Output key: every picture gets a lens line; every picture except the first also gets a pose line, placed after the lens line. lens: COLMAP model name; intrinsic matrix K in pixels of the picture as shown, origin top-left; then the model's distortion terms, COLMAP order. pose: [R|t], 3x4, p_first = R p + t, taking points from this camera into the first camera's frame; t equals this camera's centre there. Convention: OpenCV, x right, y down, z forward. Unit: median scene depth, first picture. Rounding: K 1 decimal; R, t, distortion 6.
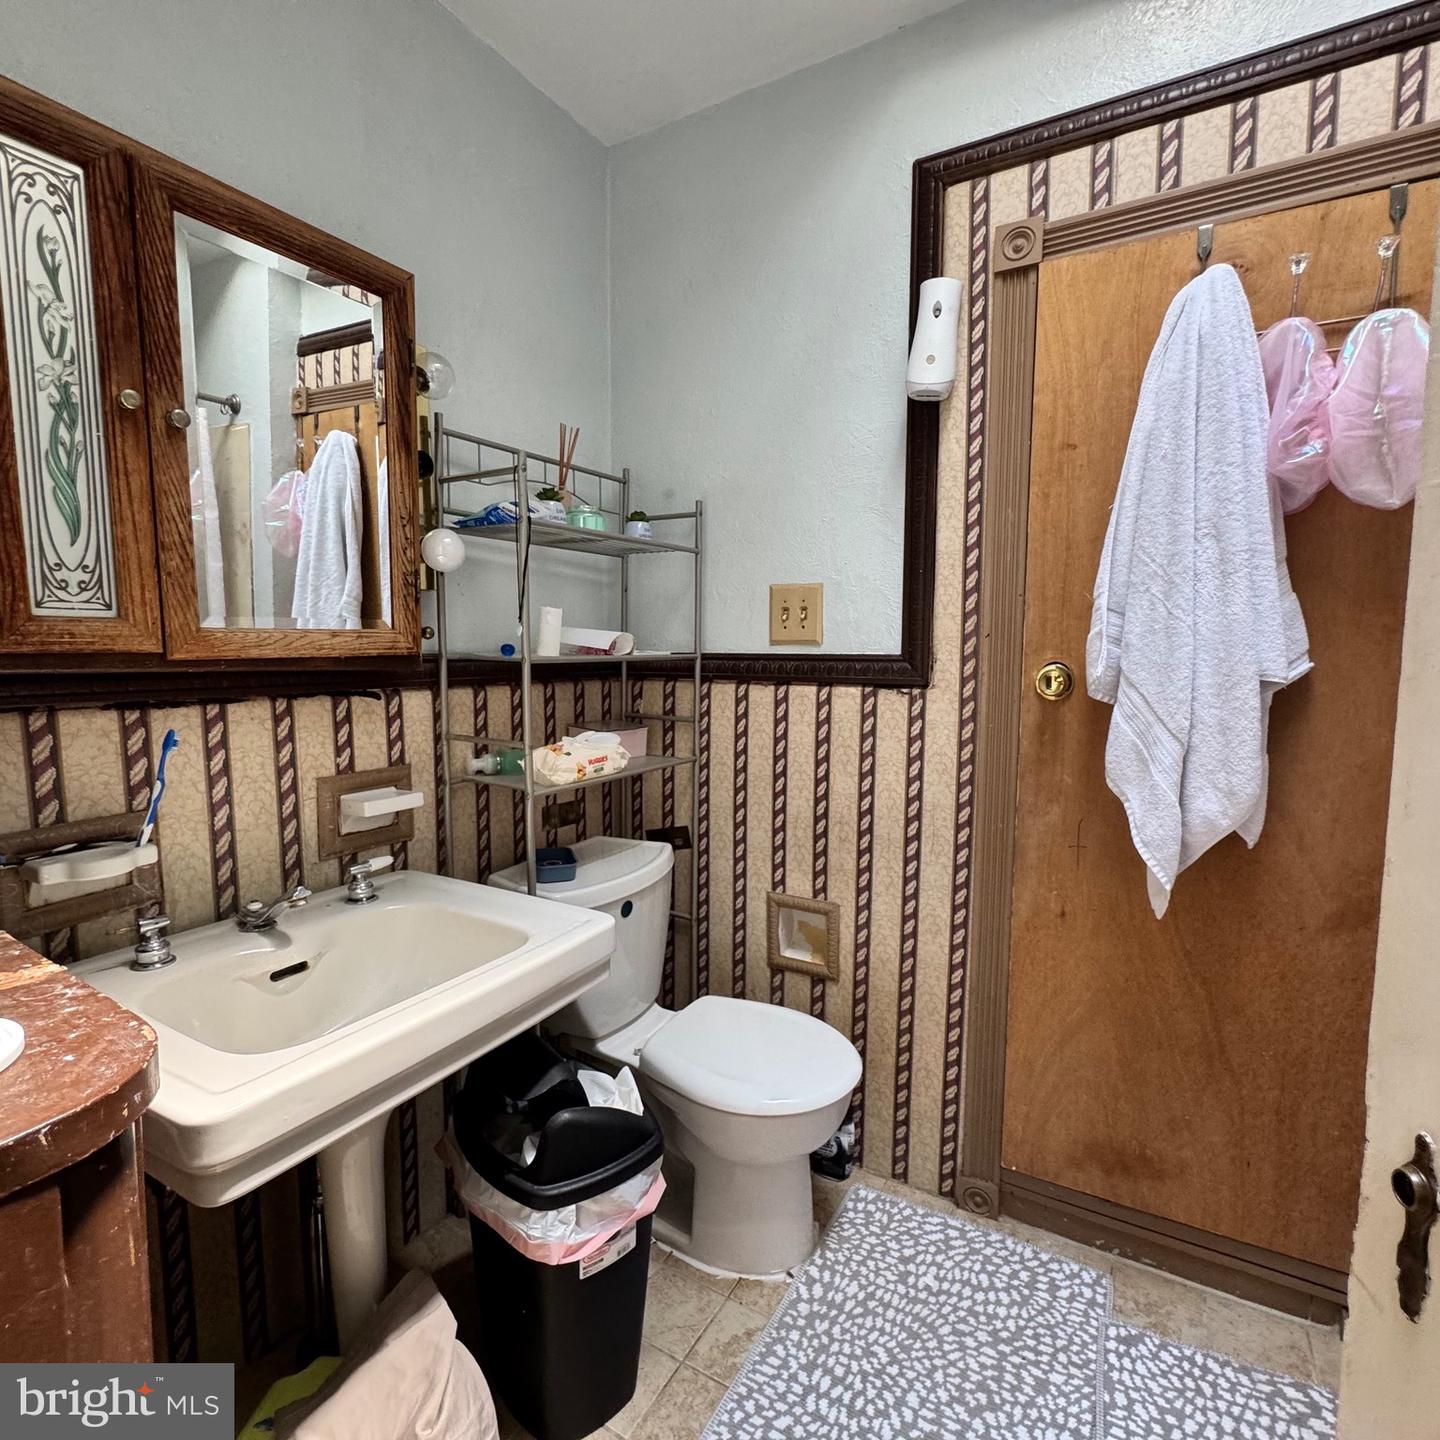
lens RADIAL K [[770.0, 0, 720.0], [0, 770.0, 720.0], [0, 0, 1]] dist [-0.001317, -0.001327]
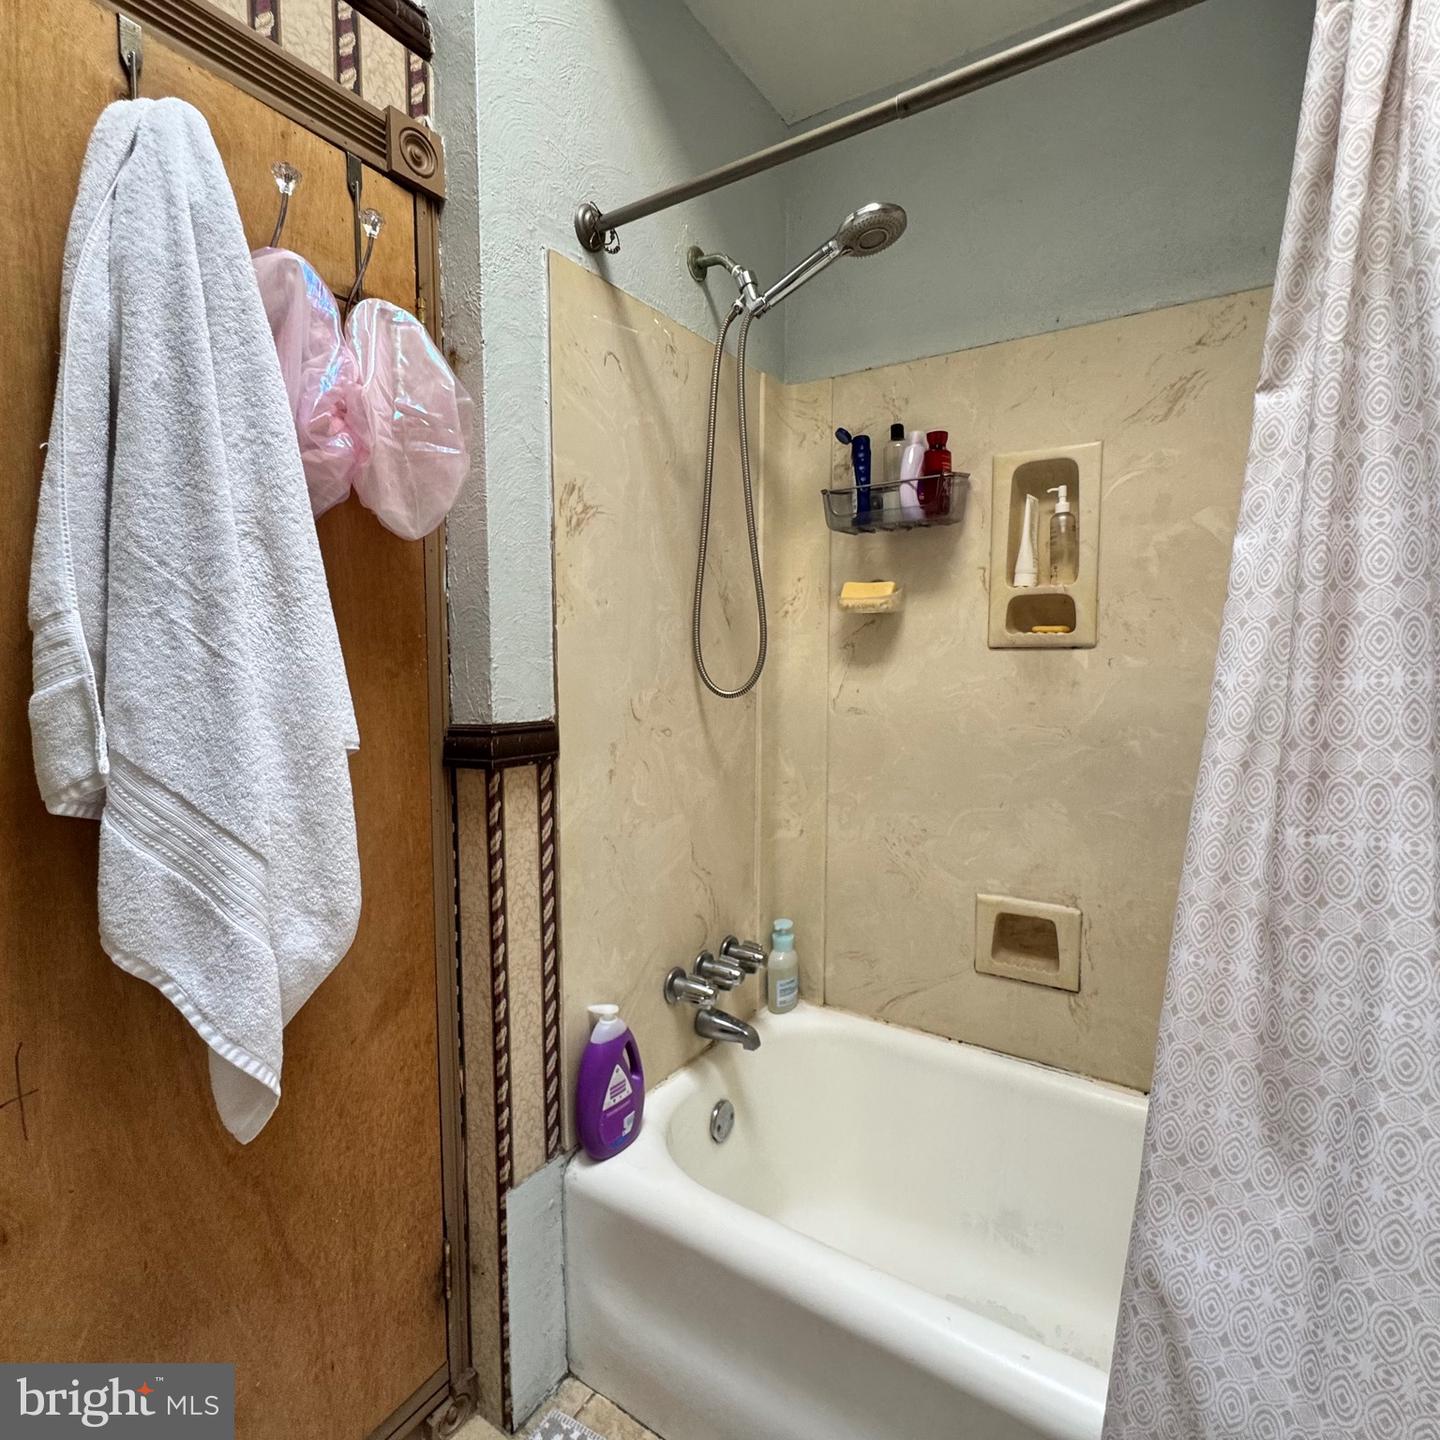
lens RADIAL K [[770.0, 0, 720.0], [0, 770.0, 720.0], [0, 0, 1]] dist [-0.001317, -0.001327]
pose [[0.049871, -0.085956, 0.995050, -0.000802], [0.098949, 0.991813, 0.080717, -0.093379], [-0.993842, 0.094434, 0.057968, 0.548593]]
